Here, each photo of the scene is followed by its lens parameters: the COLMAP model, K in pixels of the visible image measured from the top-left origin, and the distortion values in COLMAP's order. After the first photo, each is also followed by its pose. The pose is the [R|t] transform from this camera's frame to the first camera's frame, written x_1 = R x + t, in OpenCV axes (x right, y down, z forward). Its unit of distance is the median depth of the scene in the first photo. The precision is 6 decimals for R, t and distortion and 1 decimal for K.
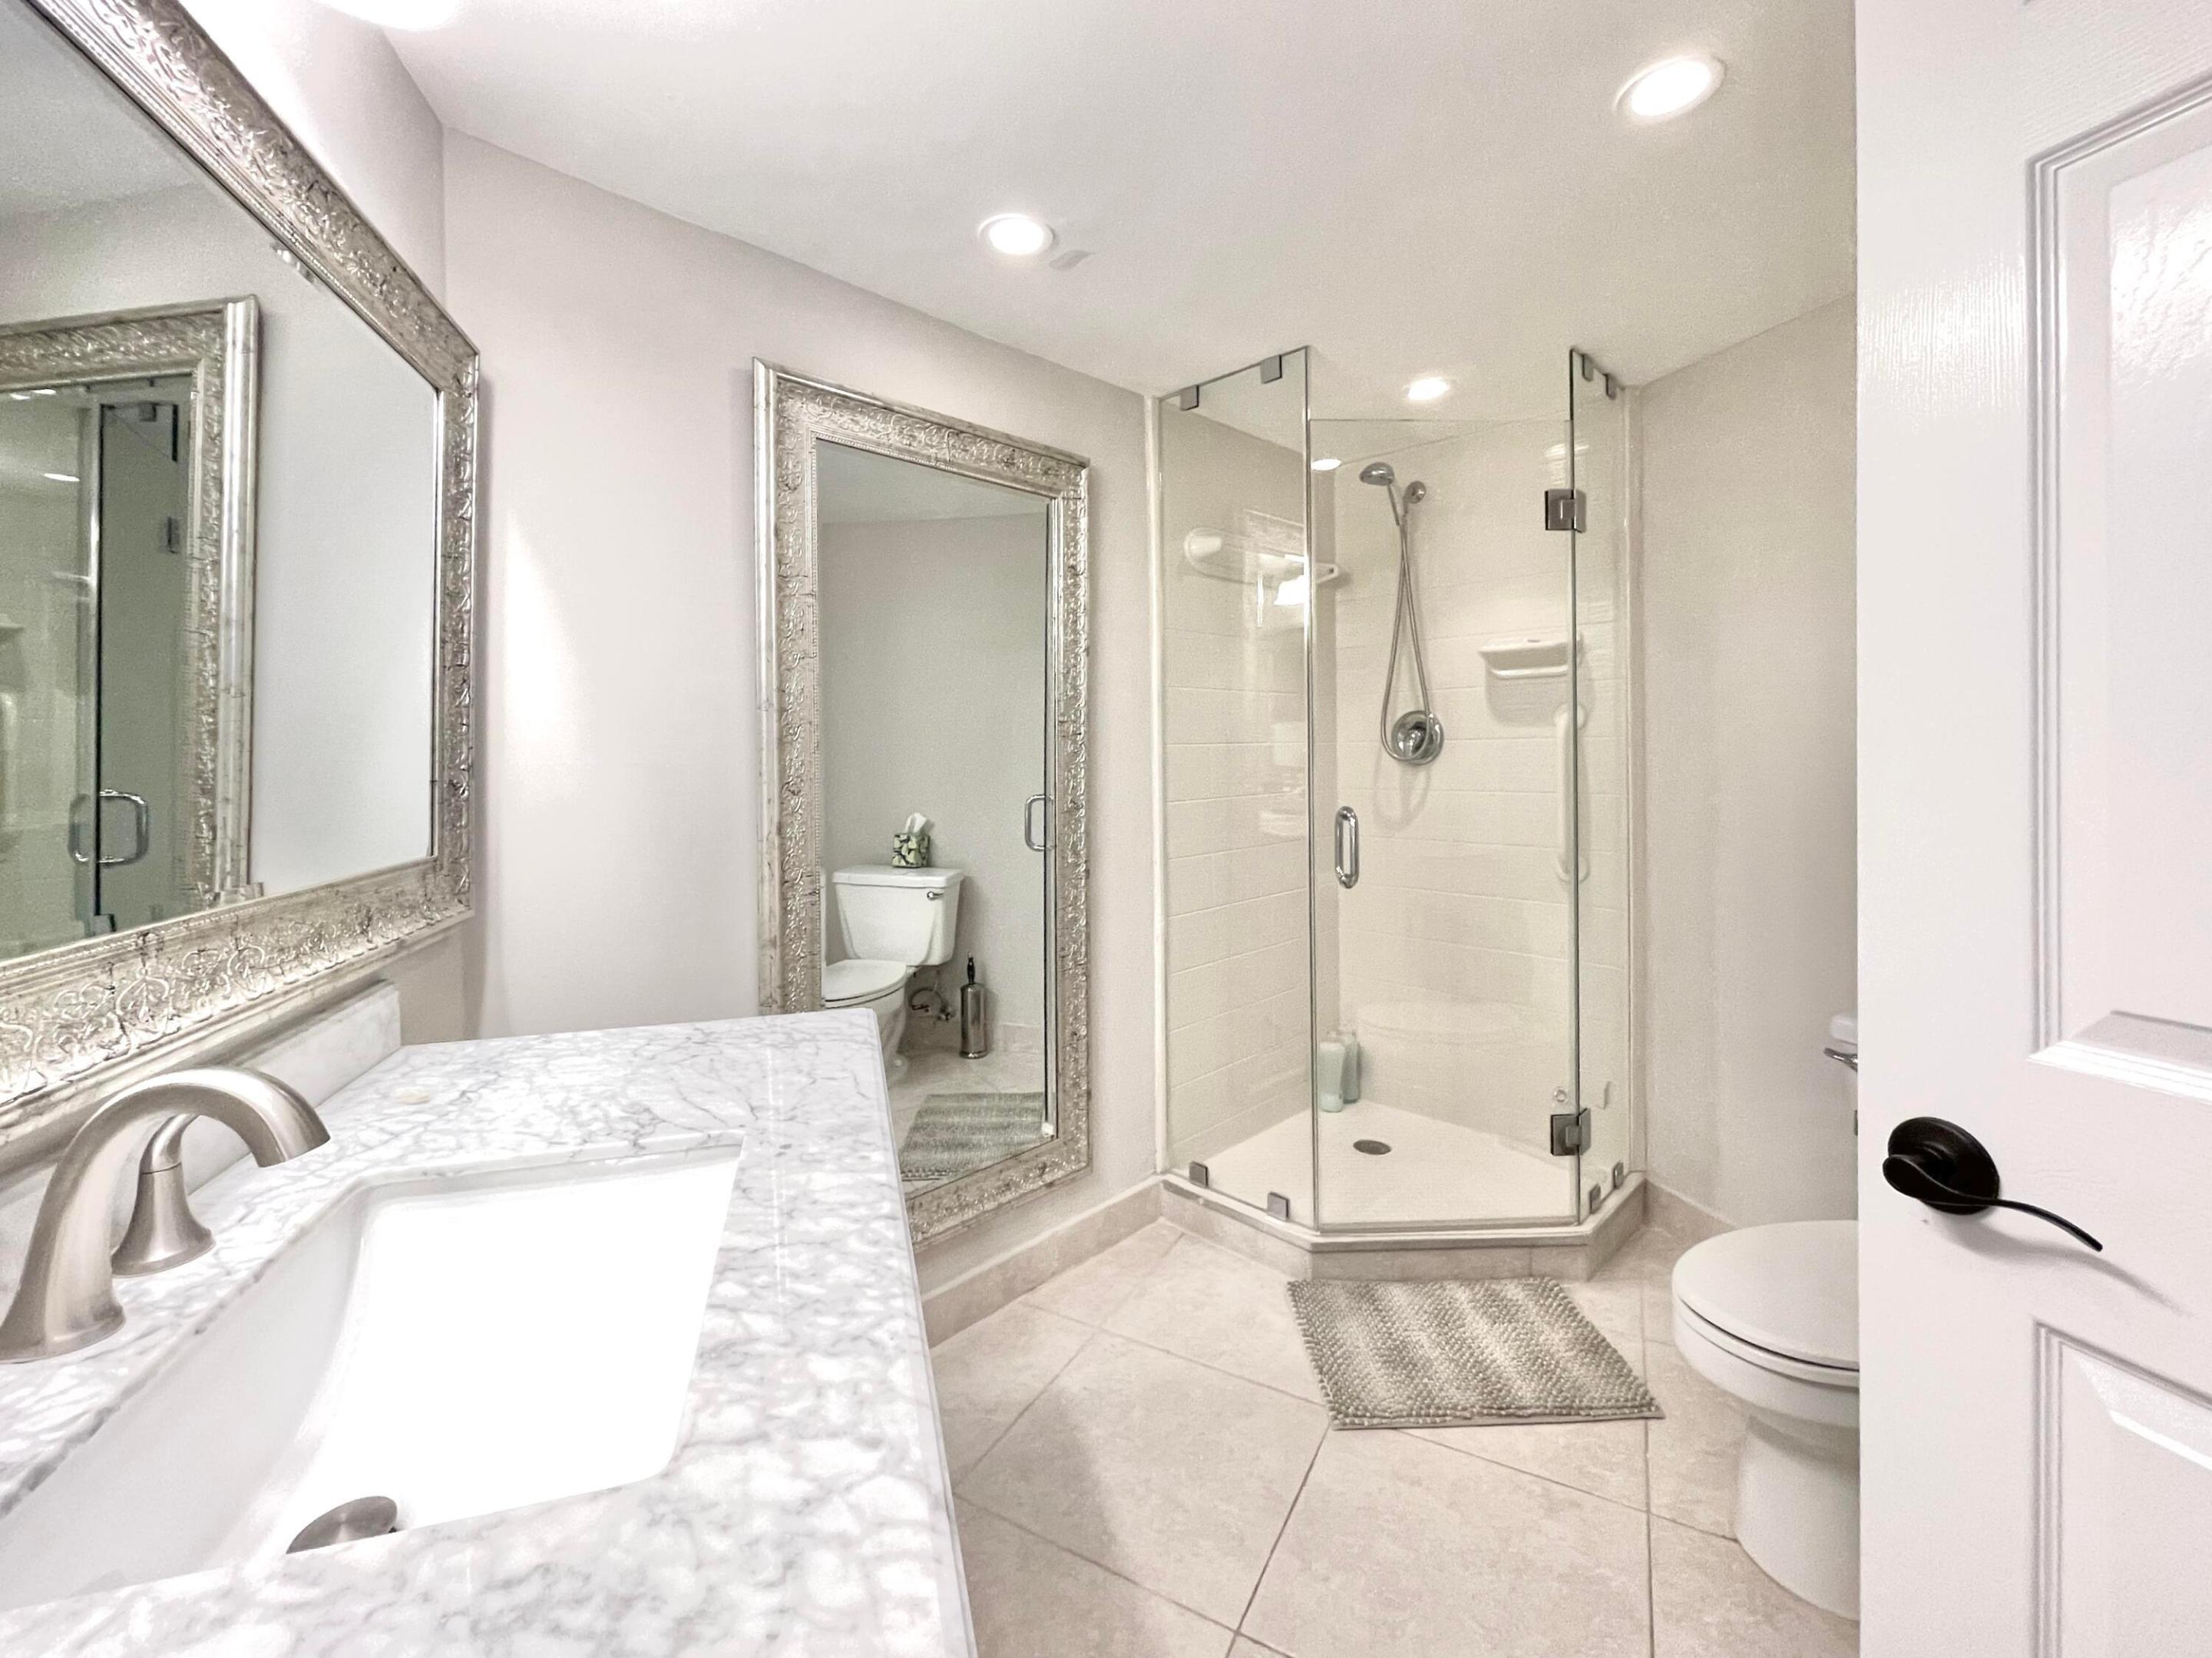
lens RADIAL K [[916.7, 0, 1101.6], [0, 916.7, 766.3], [0, 0, 1]] dist [-0.000698, -0.000475]
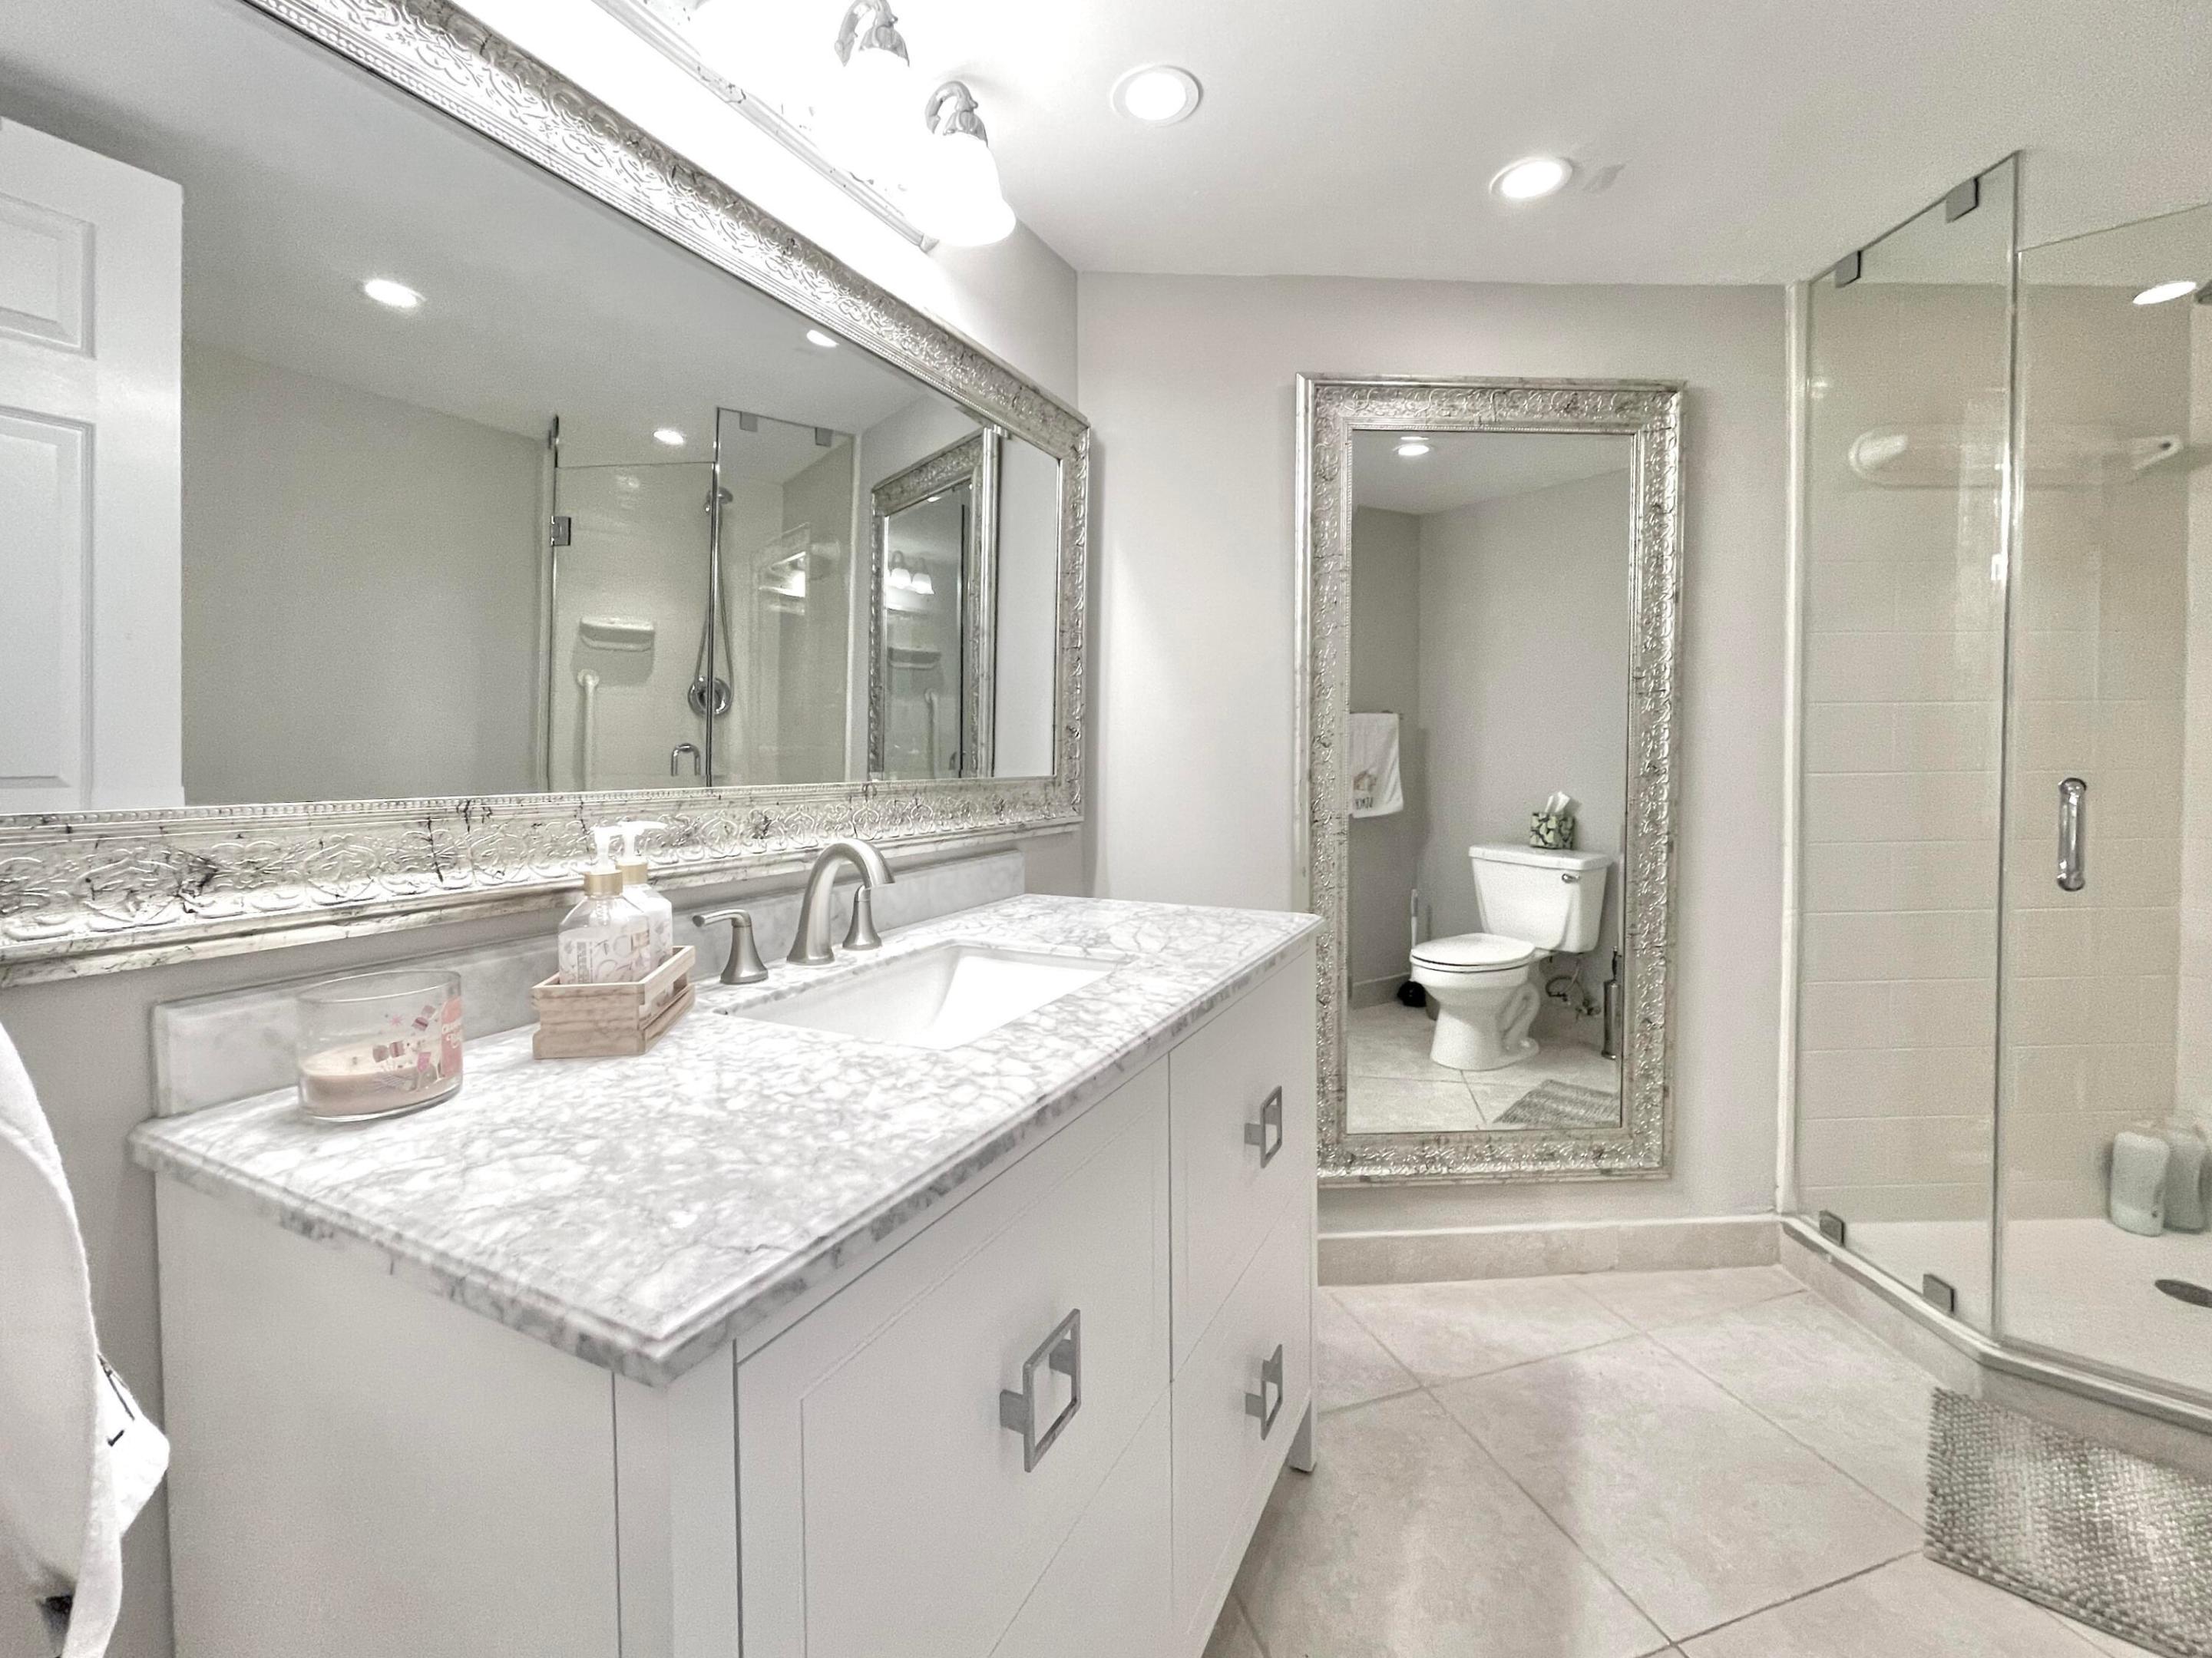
lens RADIAL K [[888.4, 0, 1106.5], [0, 888.4, 763.3], [0, 0, 1]] dist [0.000526, 0.000560]
pose [[0.759826, 0.020034, -0.649818, 0.142143], [-0.009045, 0.999754, 0.020246, 0.024843], [0.650064, -0.009506, 0.759820, -0.021584]]
